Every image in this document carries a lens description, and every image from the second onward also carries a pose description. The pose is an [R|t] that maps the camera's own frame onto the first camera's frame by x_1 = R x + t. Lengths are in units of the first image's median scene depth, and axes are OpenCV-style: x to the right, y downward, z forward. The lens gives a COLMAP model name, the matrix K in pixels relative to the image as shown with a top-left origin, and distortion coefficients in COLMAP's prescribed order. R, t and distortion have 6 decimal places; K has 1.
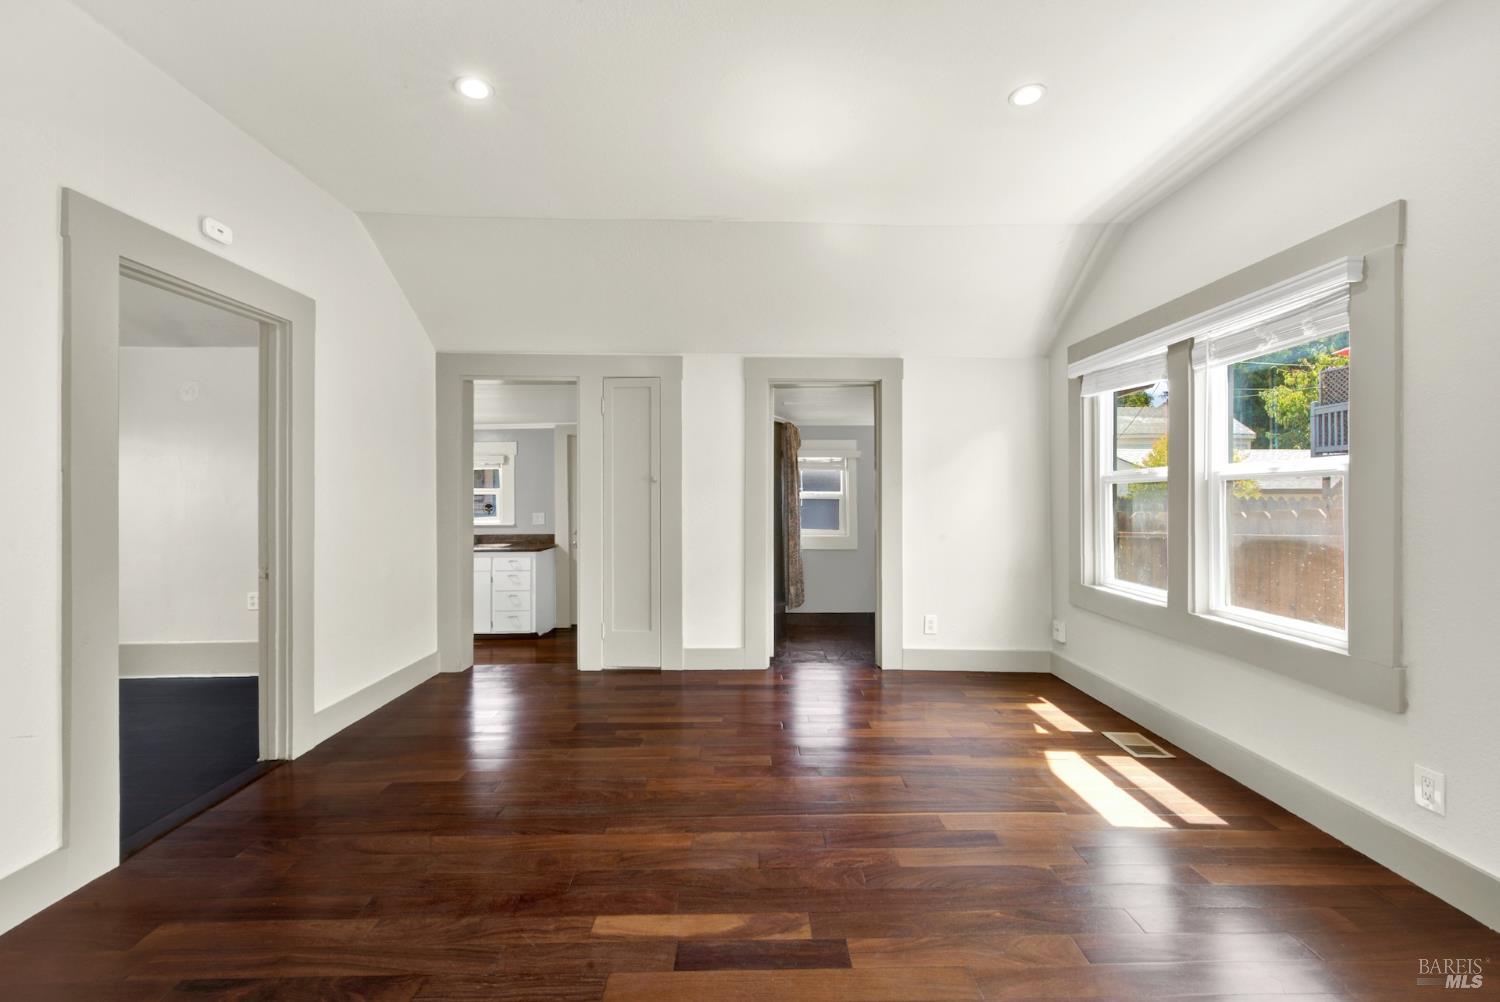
lens RADIAL K [[611.5, 0, 762.5], [0, 611.5, 498.1], [0, 0, 1]] dist [0.002525, -0.001783]
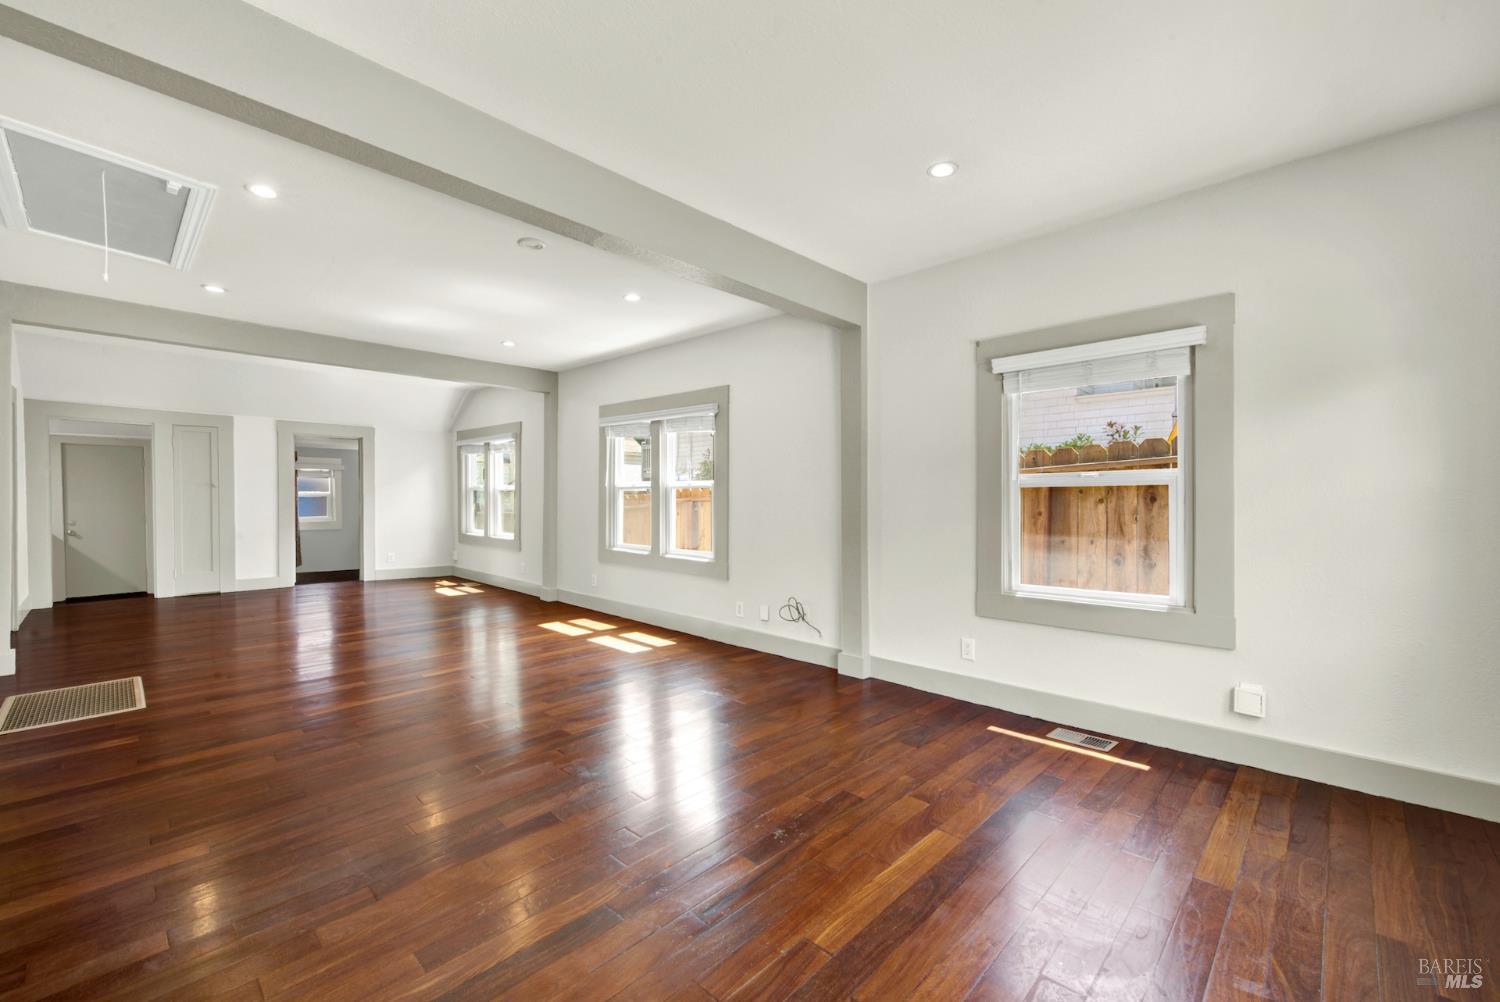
lens RADIAL K [[611.5, 0, 758.4], [0, 611.5, 503.0], [0, 0, 1]] dist [0.002525, -0.001783]
pose [[0.706878, -0.002279, 0.707331, -0.302702], [-0.004952, 0.999954, 0.008171, -0.001541], [-0.707318, -0.009279, 0.706835, -1.302847]]
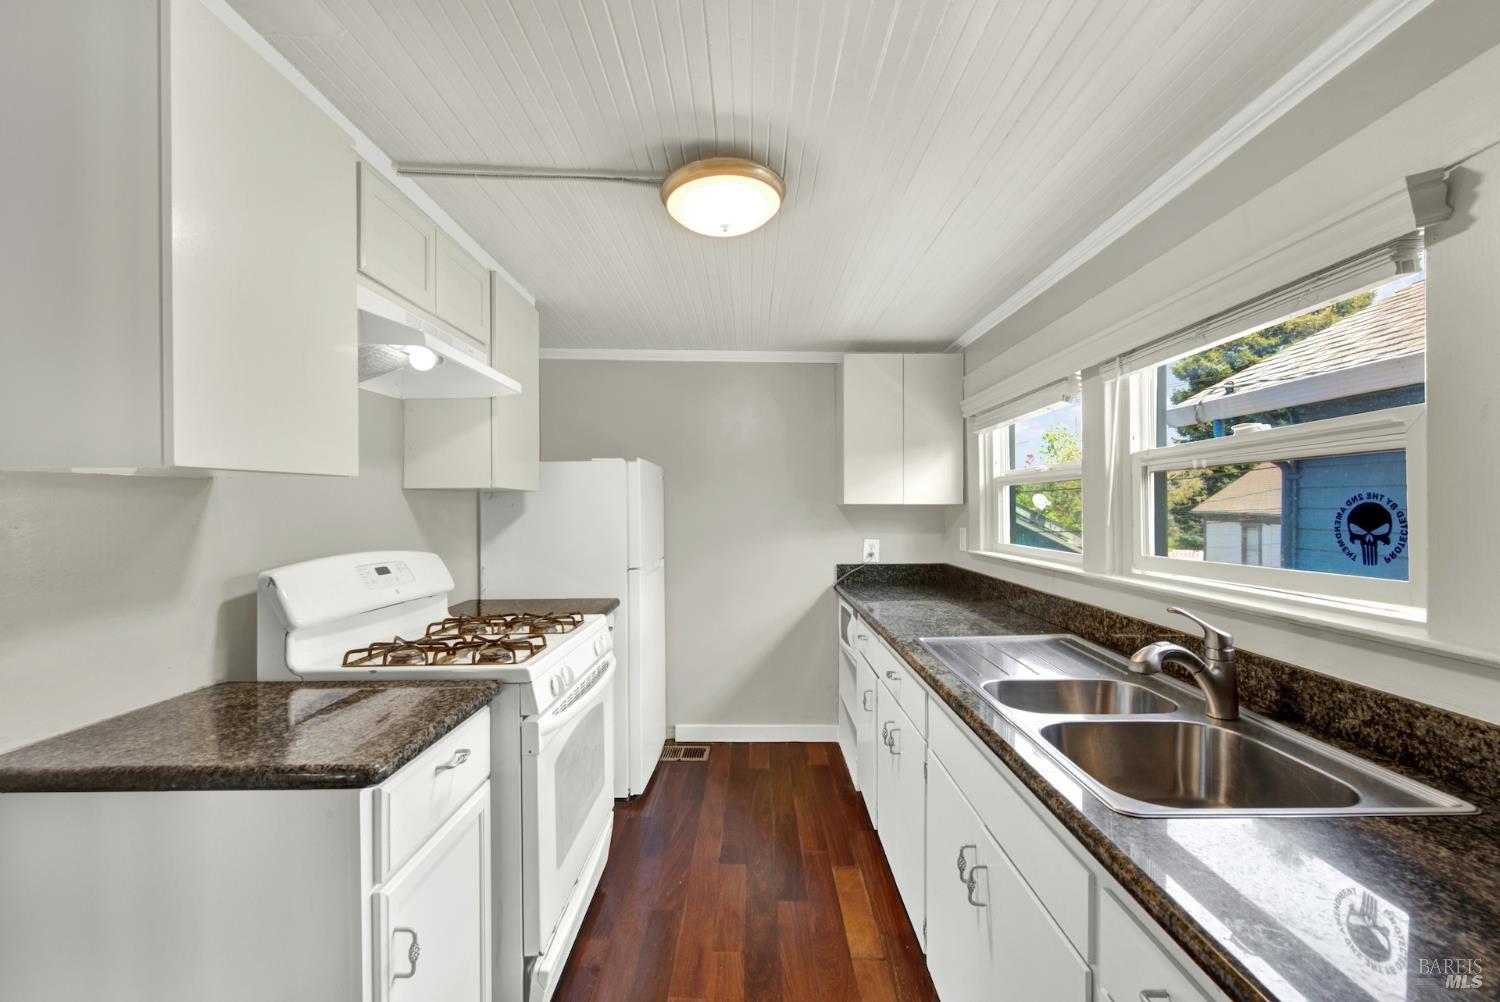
lens RADIAL K [[611.5, 0, 756.9], [0, 611.5, 503.7], [0, 0, 1]] dist [0.002525, -0.001783]
pose [[-0.032627, 0.004920, -0.999455, -0.404659], [0.009695, 0.999942, 0.004606, 0.010588], [0.999421, -0.009540, -0.032673, 1.265419]]
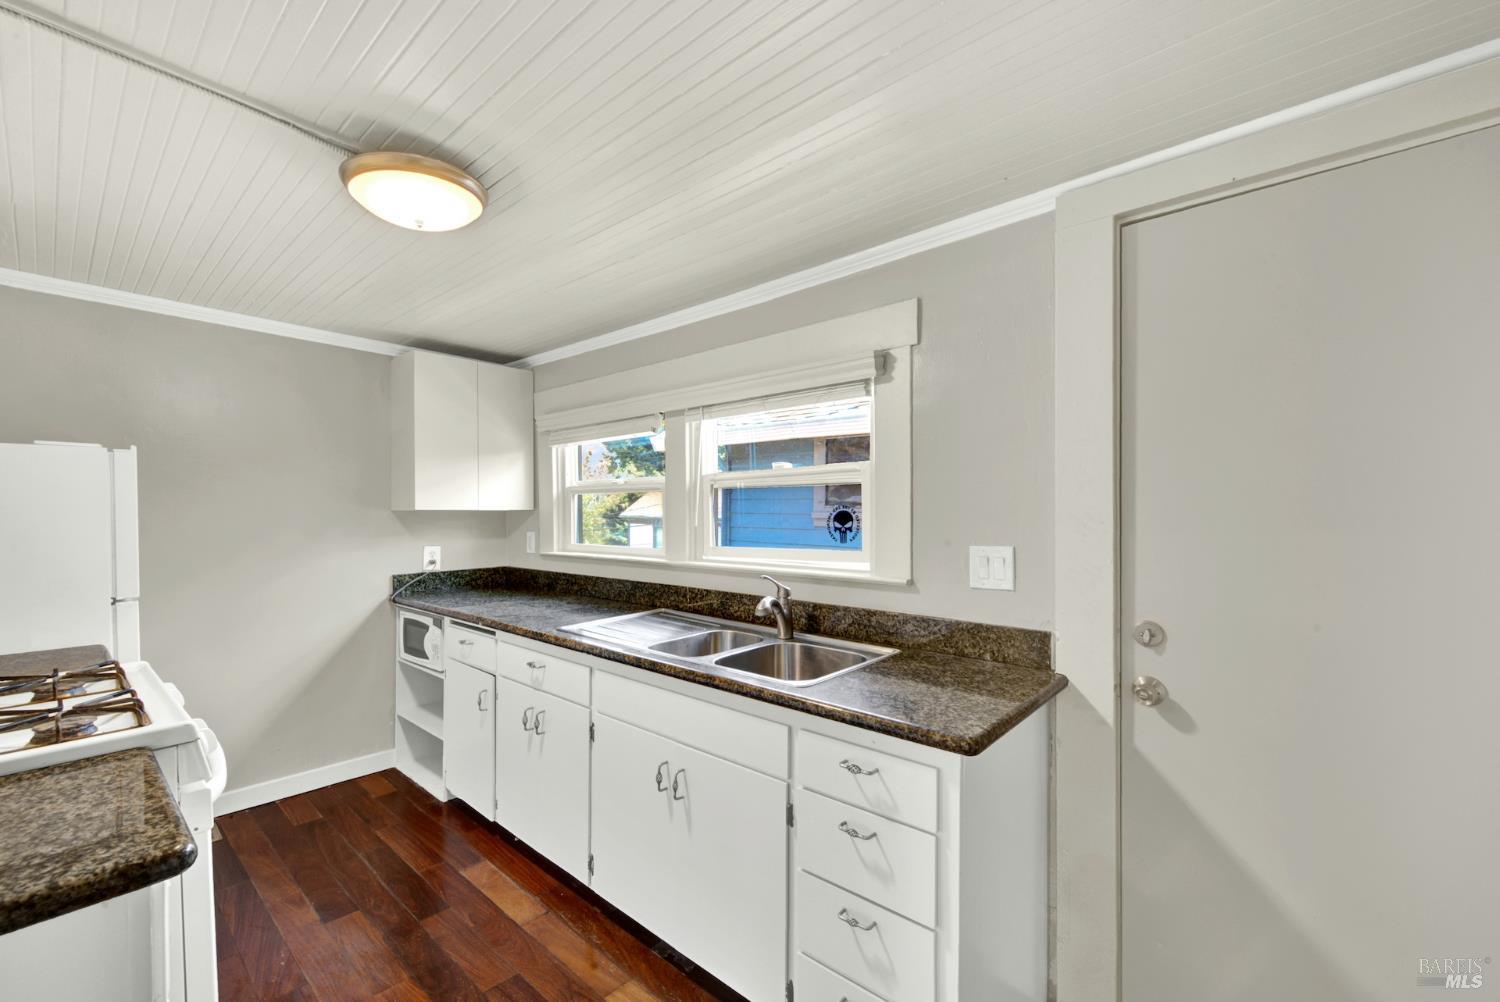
lens RADIAL K [[611.5, 0, 748.5], [0, 611.5, 513.2], [0, 0, 1]] dist [0.002525, -0.001783]
pose [[0.720298, 0.010856, -0.693579, -0.386975], [-0.000239, 0.999881, 0.015402, 0.008469], [0.693664, -0.010928, 0.720215, 1.106191]]
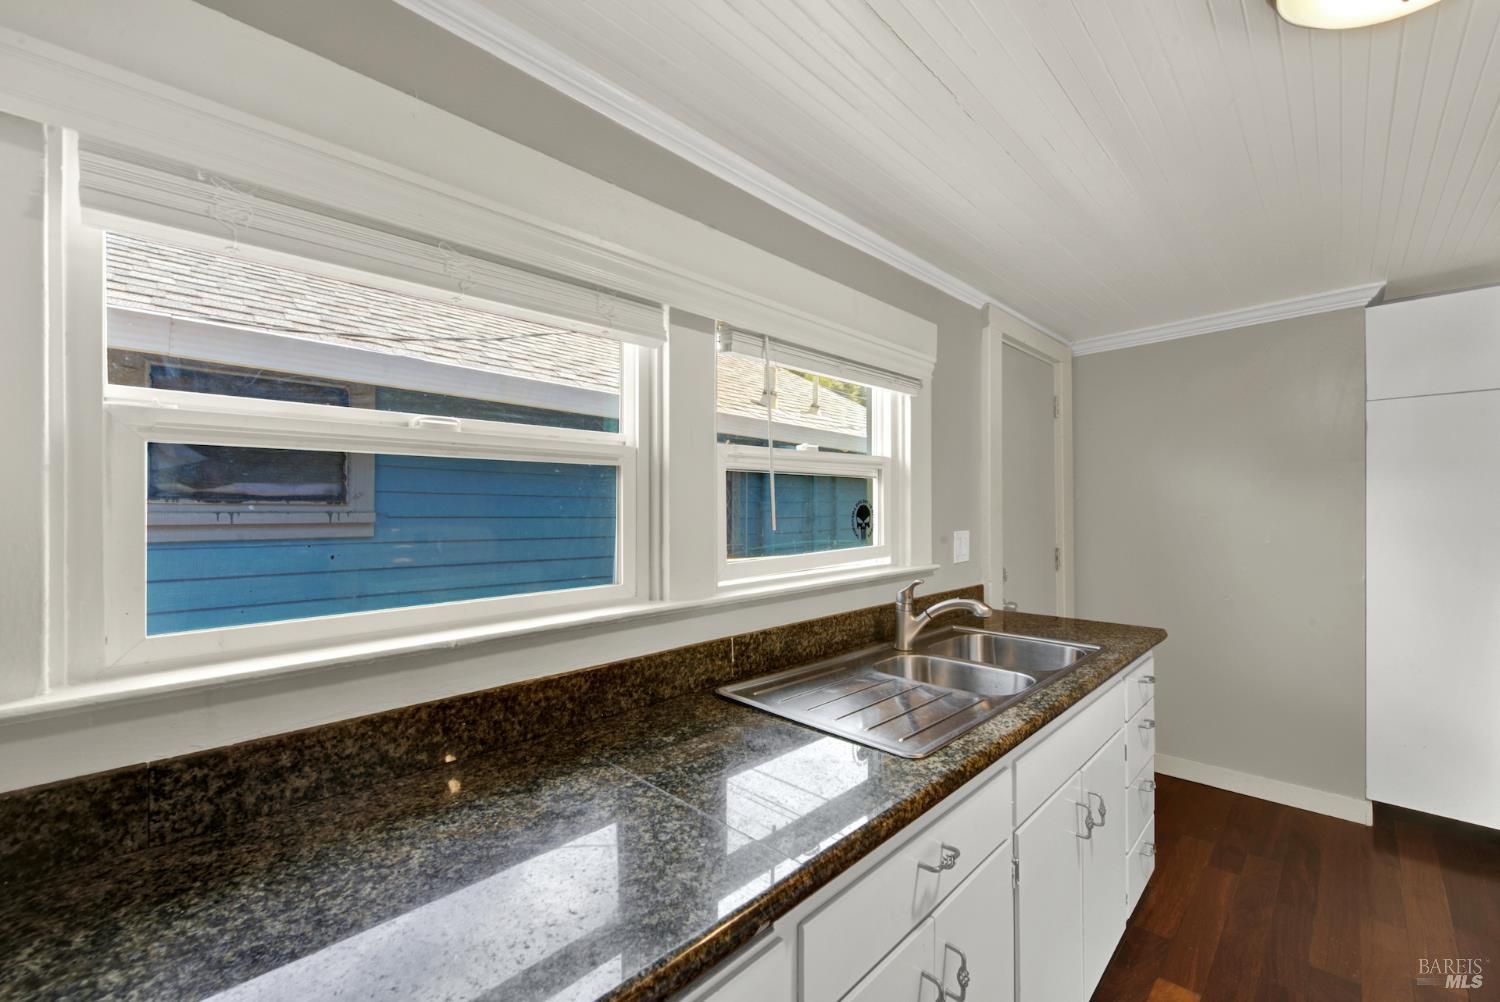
lens RADIAL K [[611.5, 0, 742.4], [0, 611.5, 514.7], [0, 0, 1]] dist [0.002525, -0.001783]
pose [[0.725500, -0.000086, 0.688222, -1.077571], [-0.004202, 0.999981, 0.004554, 0.019683], [-0.688210, -0.006196, 0.725485, 1.244065]]
